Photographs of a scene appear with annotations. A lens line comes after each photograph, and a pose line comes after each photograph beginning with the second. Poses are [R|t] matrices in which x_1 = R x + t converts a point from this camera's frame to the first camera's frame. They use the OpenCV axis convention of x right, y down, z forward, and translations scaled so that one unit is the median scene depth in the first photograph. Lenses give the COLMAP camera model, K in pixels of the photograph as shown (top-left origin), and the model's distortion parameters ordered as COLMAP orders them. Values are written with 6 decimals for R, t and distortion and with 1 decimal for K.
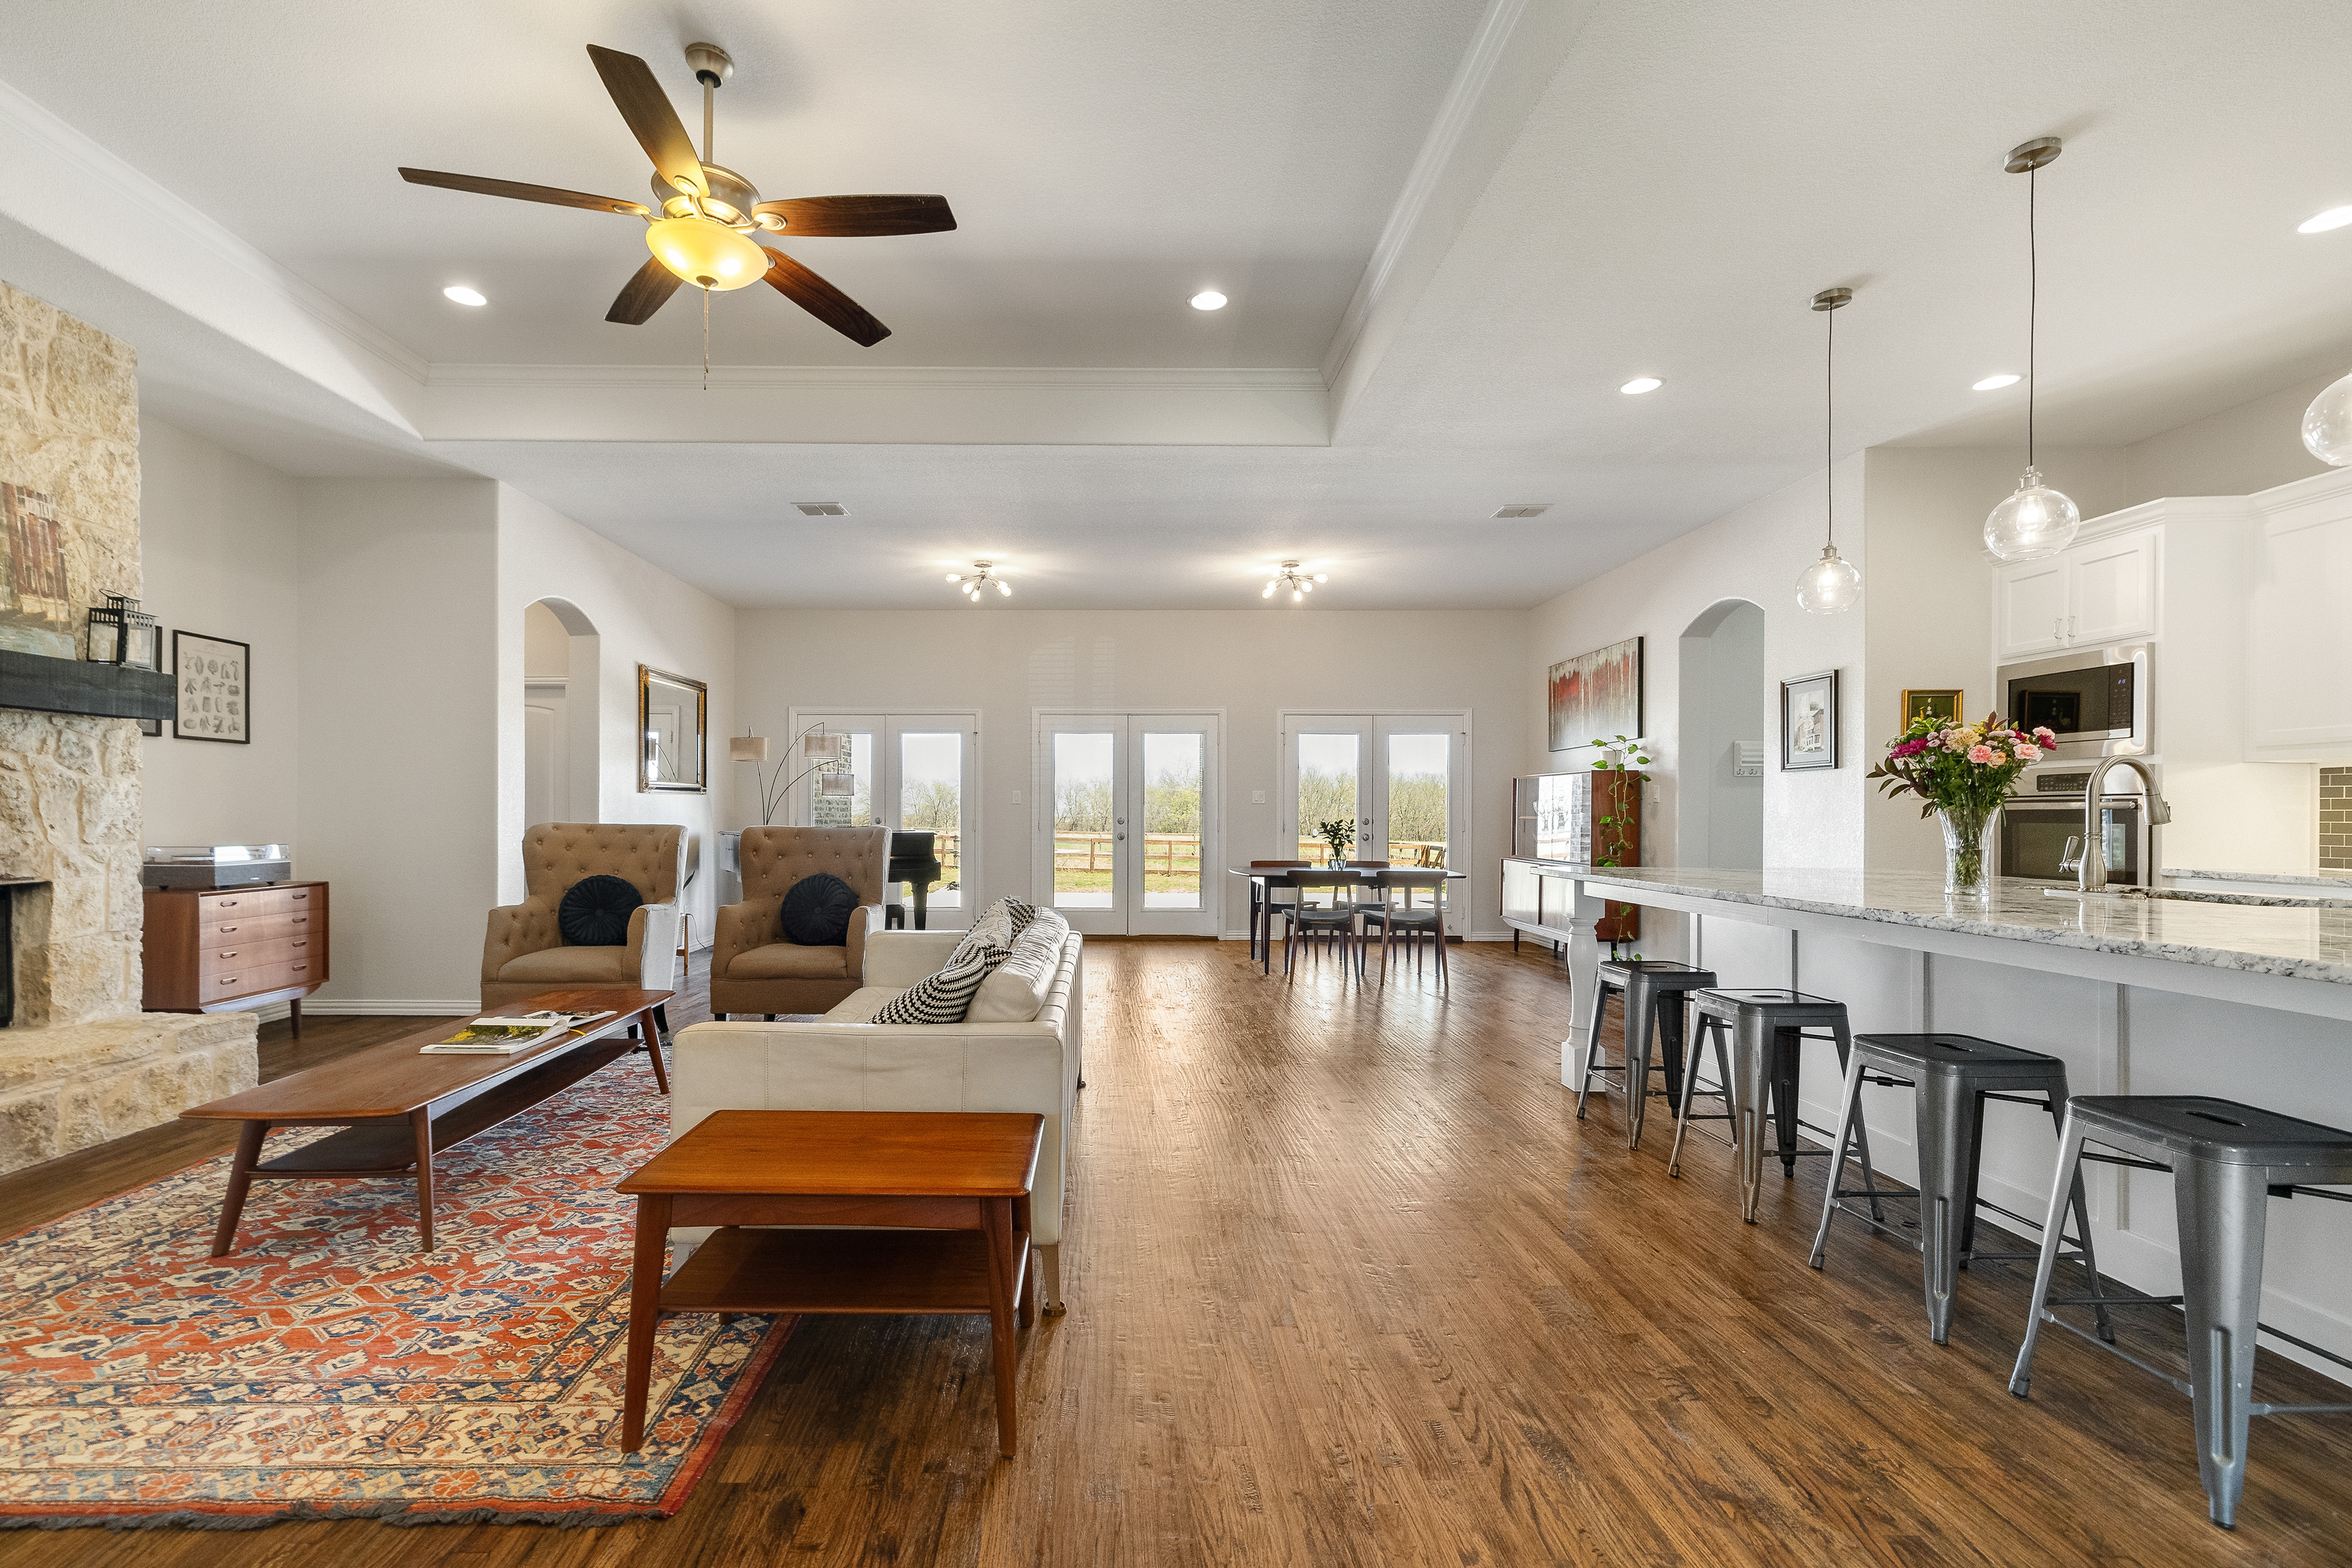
lens RADIAL K [[1025.9, 0, 1098.7], [0, 1025.9, 807.6], [0, 0, 1]] dist [-0.000116, 0.000547]
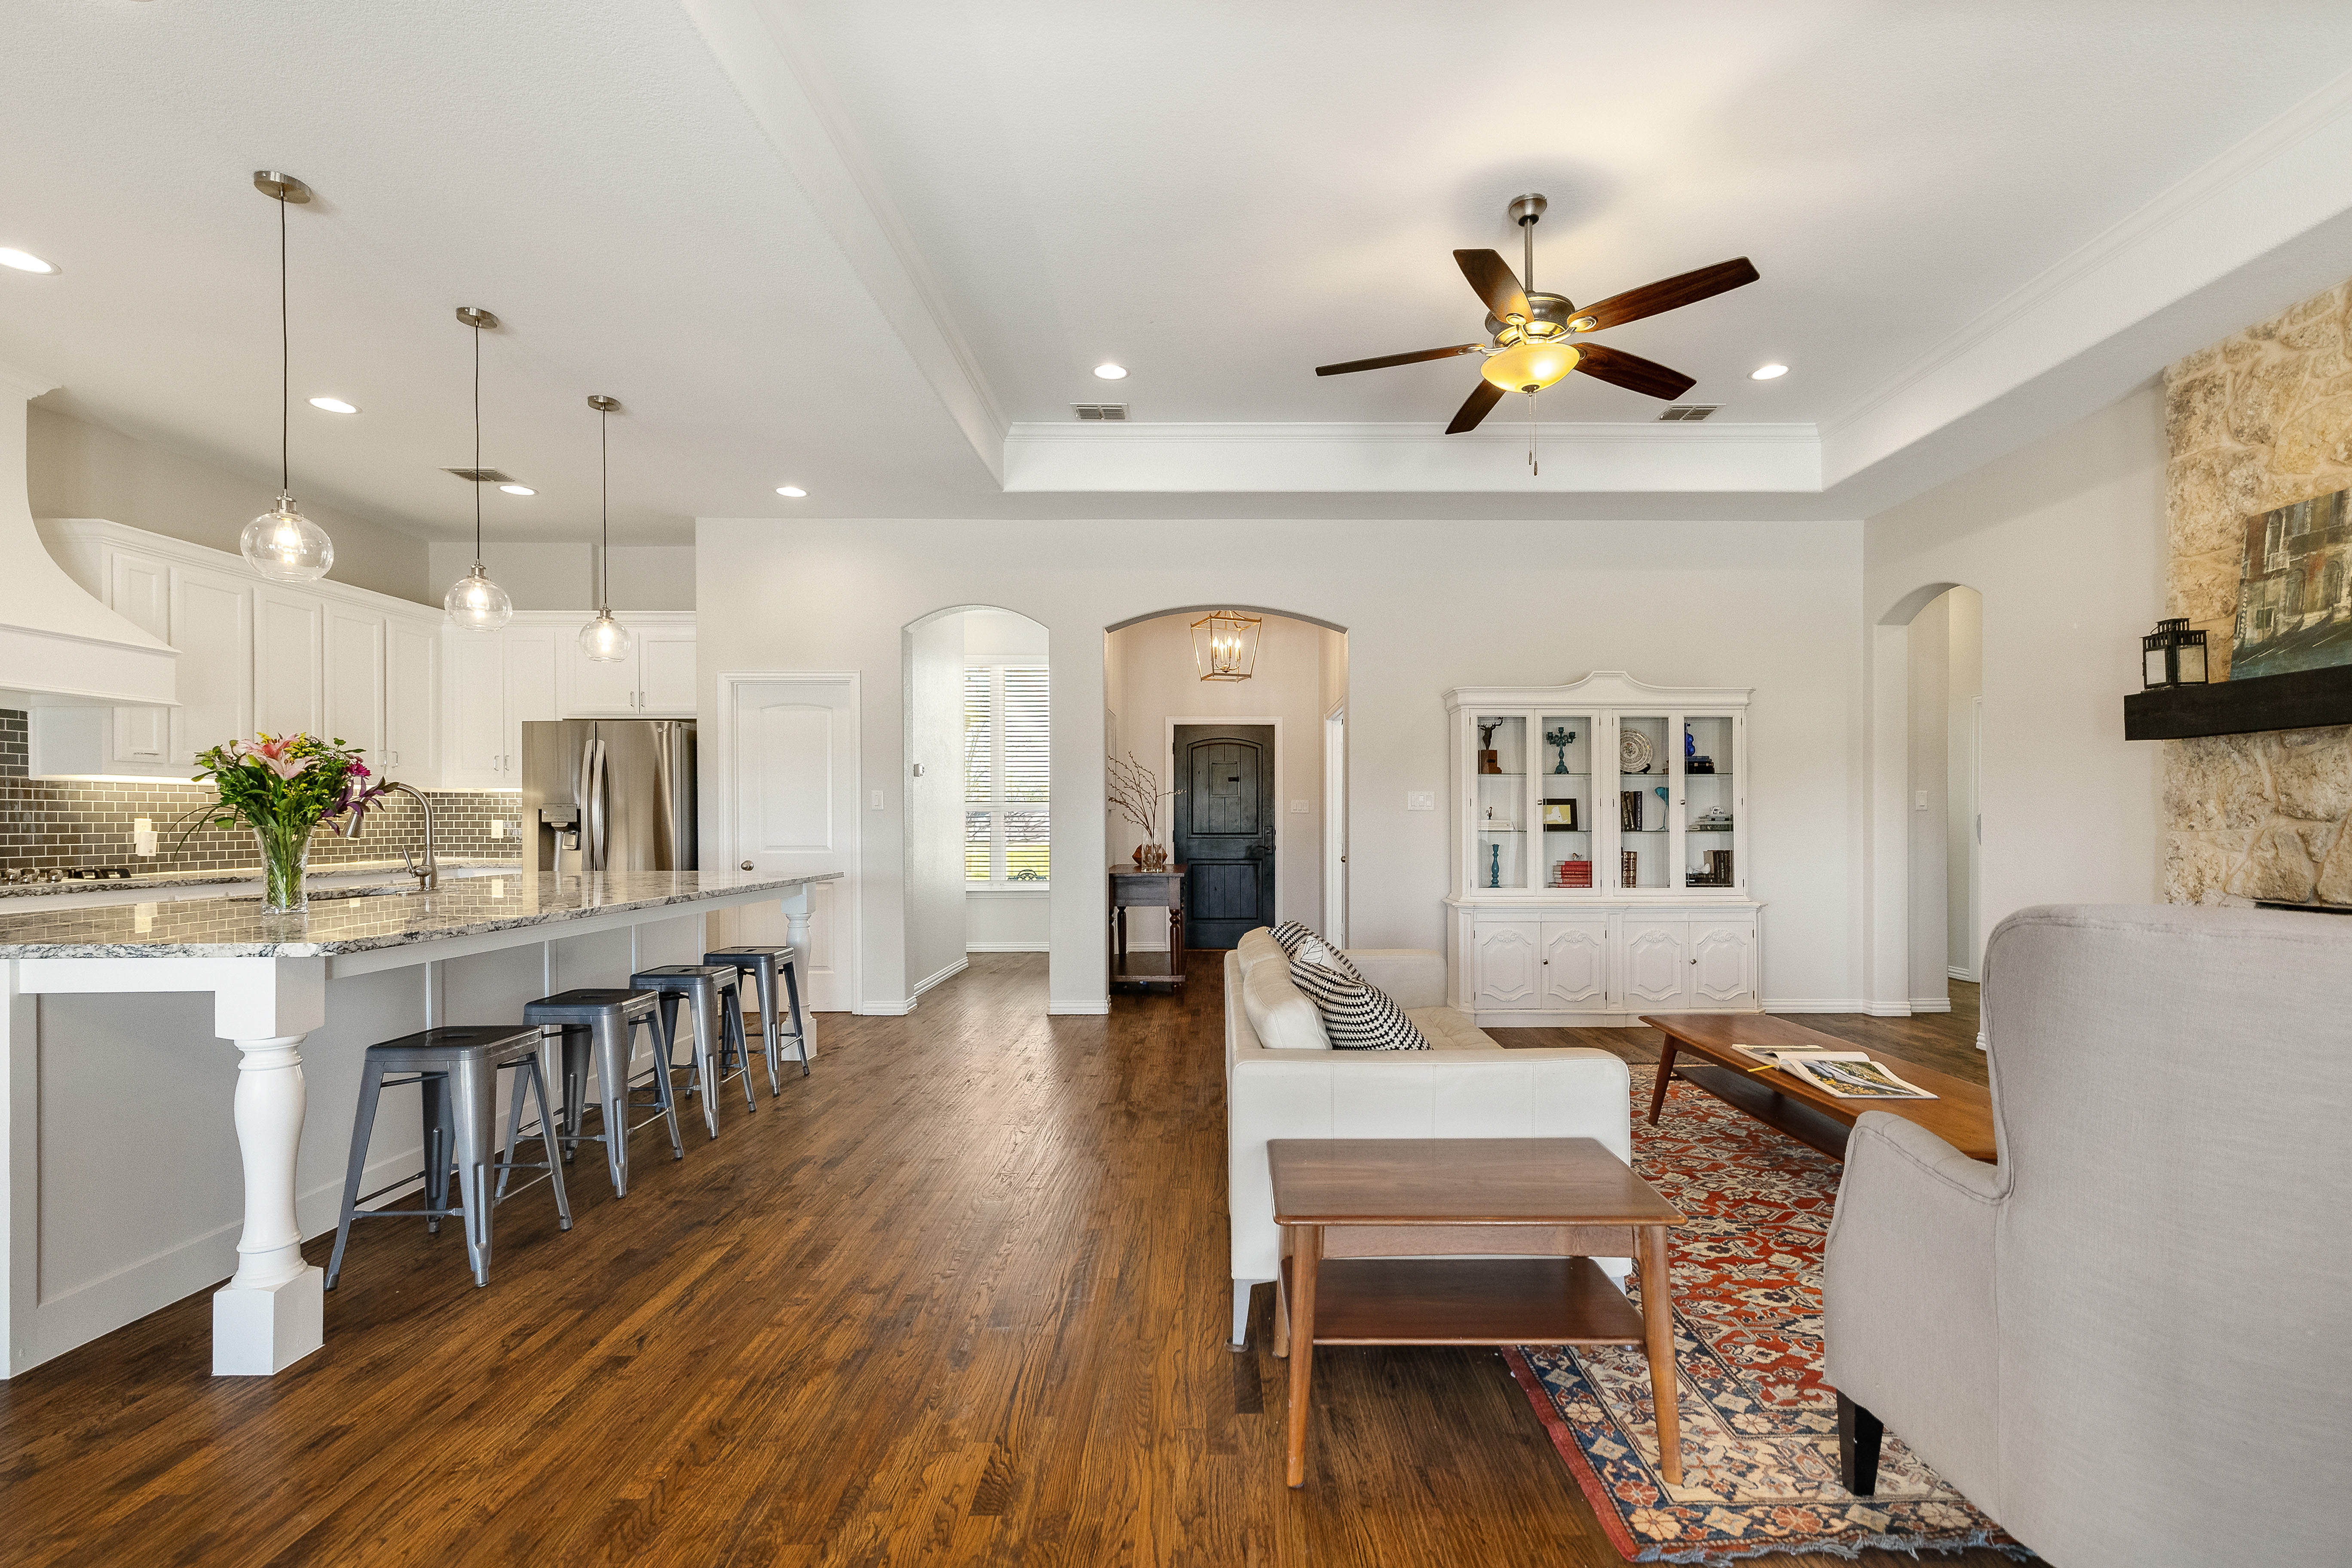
lens RADIAL K [[1066.3, 0, 1230.5], [0, 1066.3, 826.1], [0, 0, 1]] dist [0.003105, 0.000529]
pose [[-0.999737, -0.000828, -0.022940, -0.001392], [-0.000785, 0.999998, -0.001889, 0.000003], [0.022941, -0.001871, -0.999735, 1.710386]]
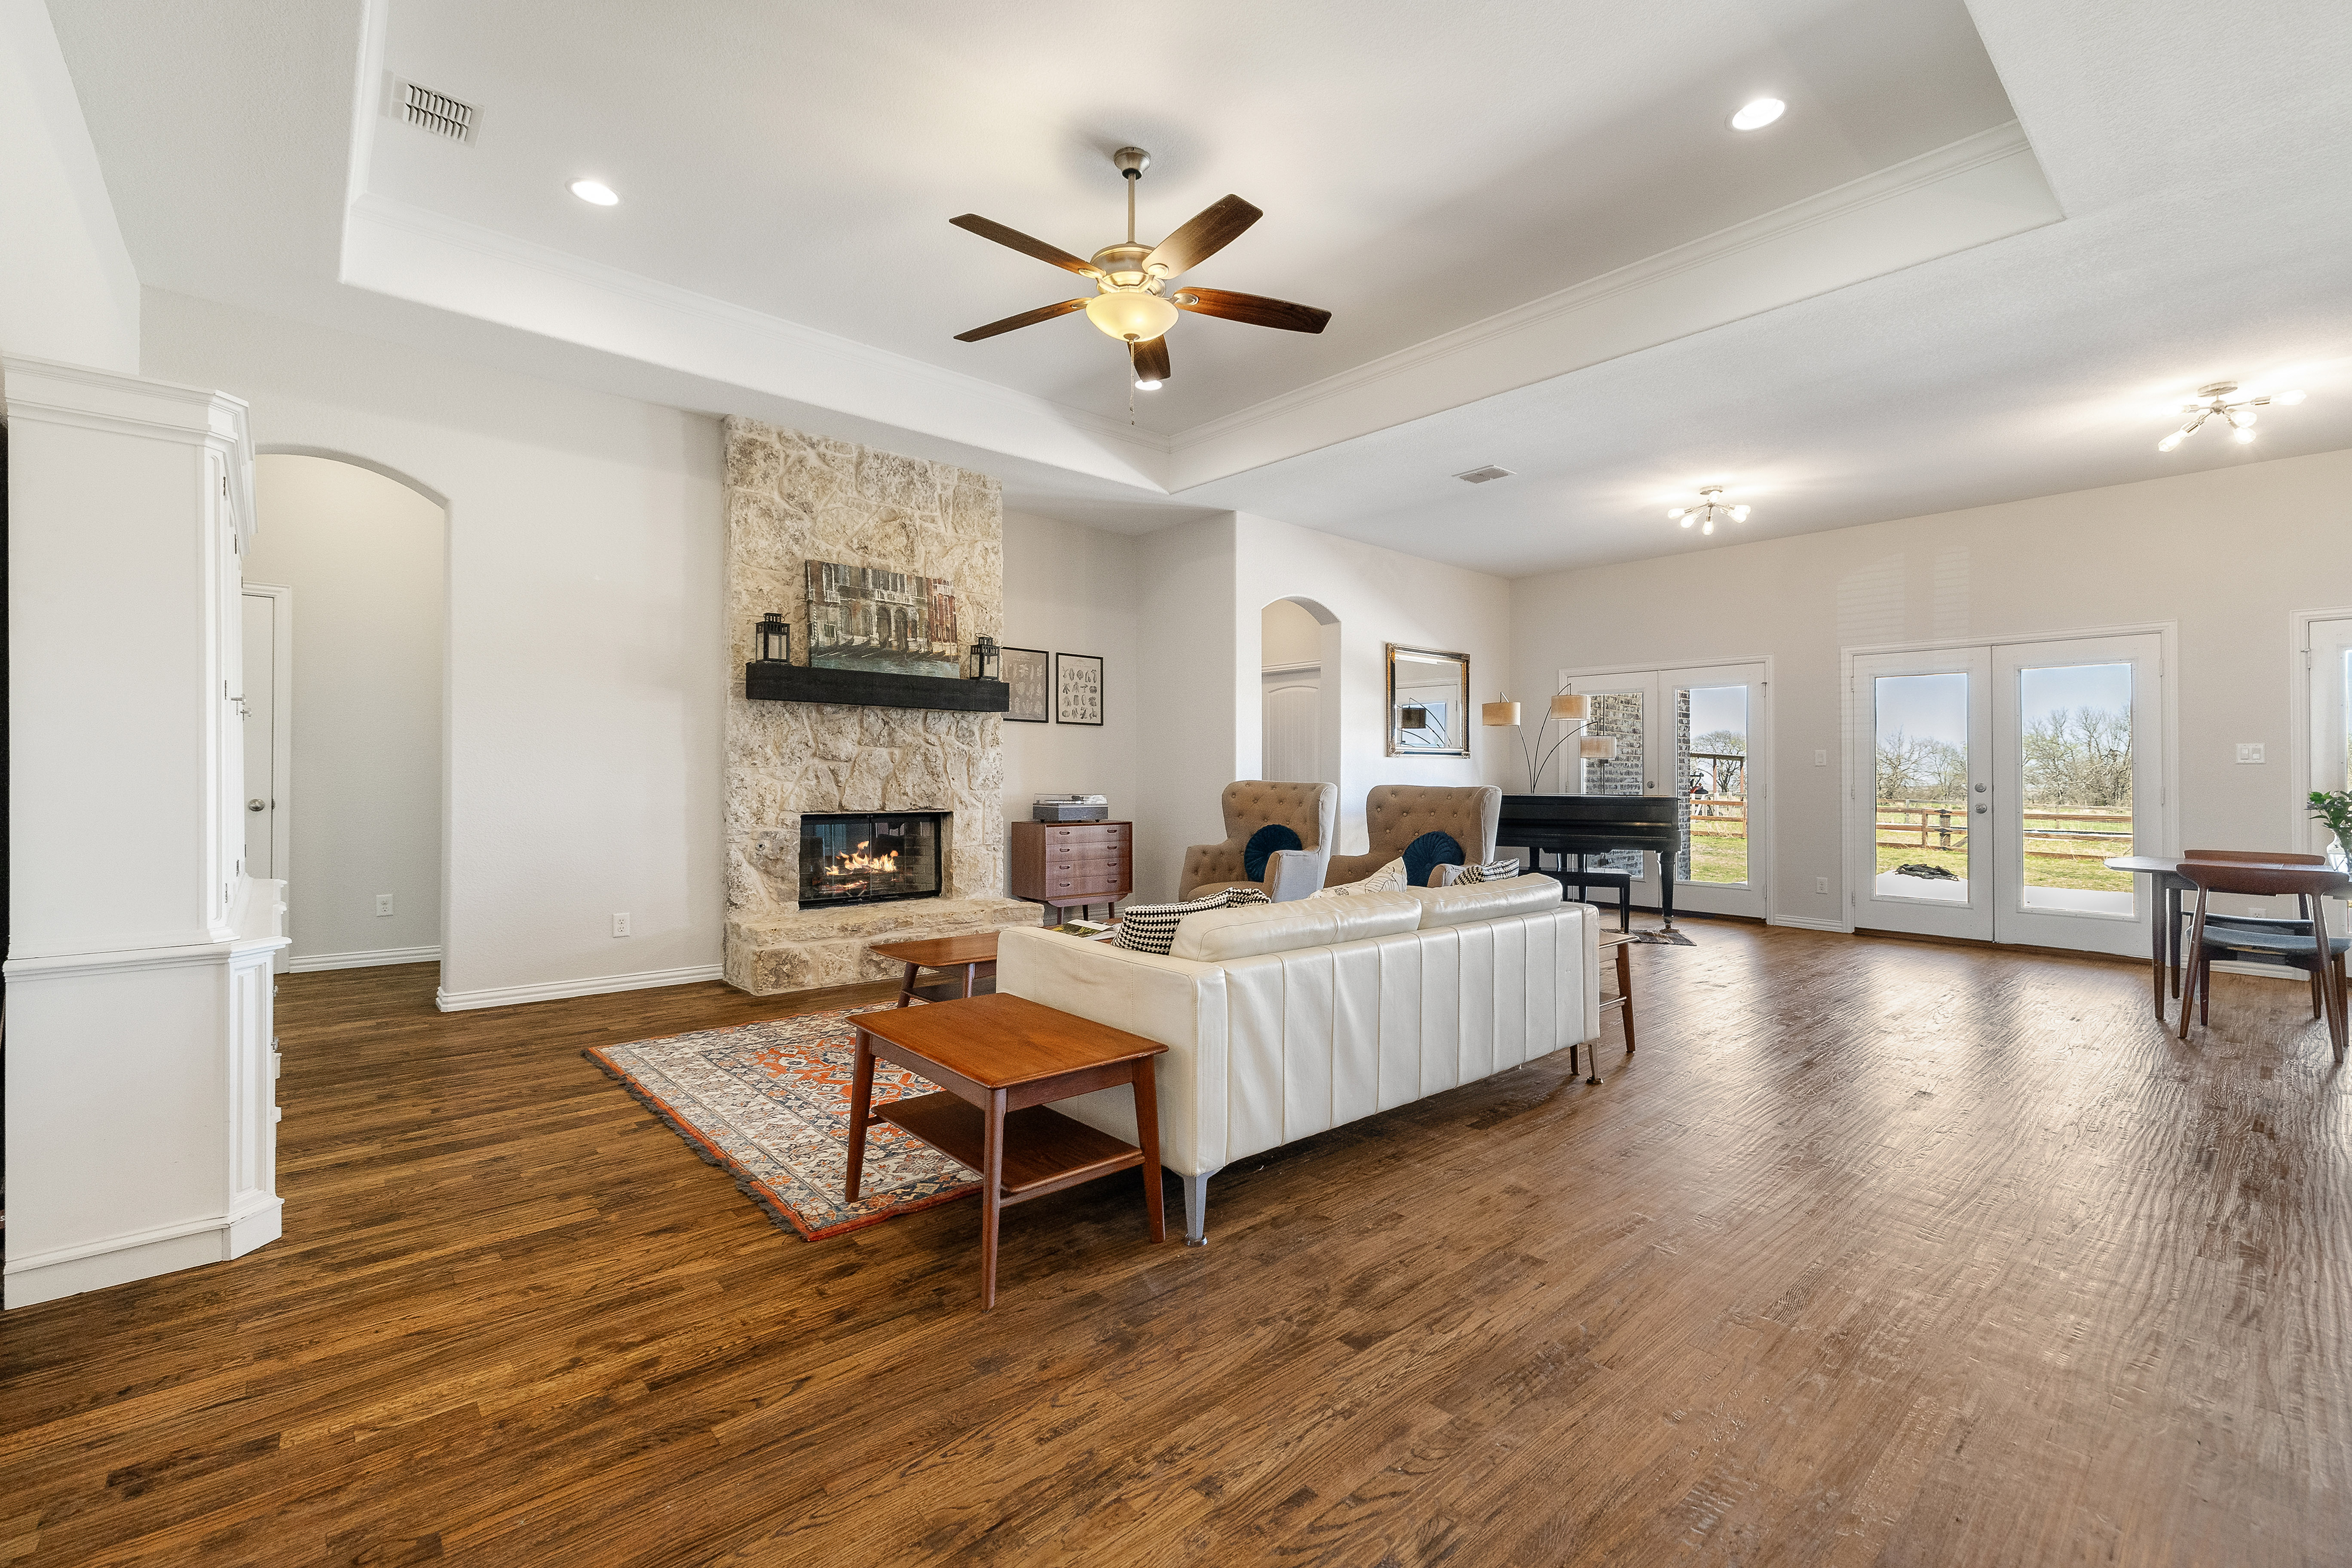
lens RADIAL K [[997.2, 0, 1174.1], [0, 997.2, 766.9], [0, 0, 1]] dist [0.000037, 0.000031]
pose [[0.664440, -0.004350, -0.747329, 0.415914], [-0.002093, 0.999968, -0.007681, 0.010512], [0.747338, 0.006668, 0.664410, 0.184996]]
